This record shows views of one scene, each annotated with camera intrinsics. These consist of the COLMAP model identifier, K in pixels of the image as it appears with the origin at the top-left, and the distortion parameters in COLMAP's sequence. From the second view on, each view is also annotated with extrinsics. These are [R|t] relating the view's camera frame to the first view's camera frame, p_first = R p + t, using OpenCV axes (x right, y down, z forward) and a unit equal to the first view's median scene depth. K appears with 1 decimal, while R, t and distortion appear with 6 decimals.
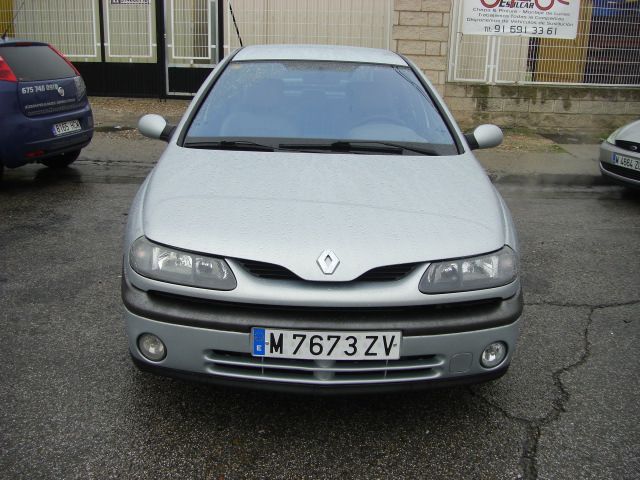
lens RADIAL K [[724.6, 0, 322.5], [0, 724.6, 239.4], [0, 0, 1]] dist [-0.131710, 0.000000]
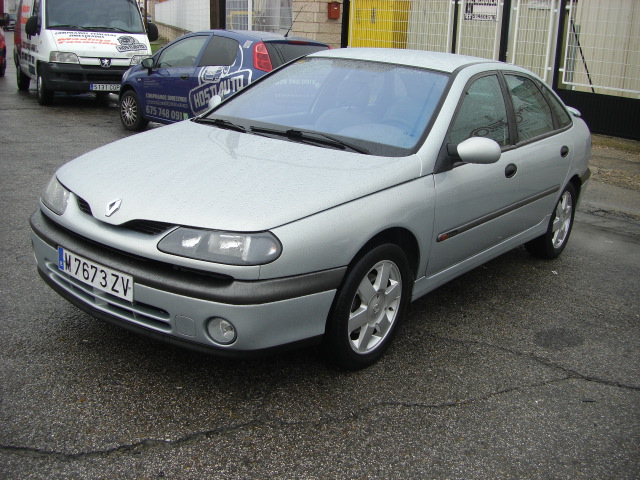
lens RADIAL K [[724.6, 0, 317.5], [0, 724.6, 237.5], [0, 0, 1]] dist [-0.131710, 0.000000]
pose [[0.784652, 0.201444, -0.586295, 0.968717], [-0.223688, 0.974022, 0.035297, -0.036978], [0.578174, 0.103451, 0.809328, 0.245970]]
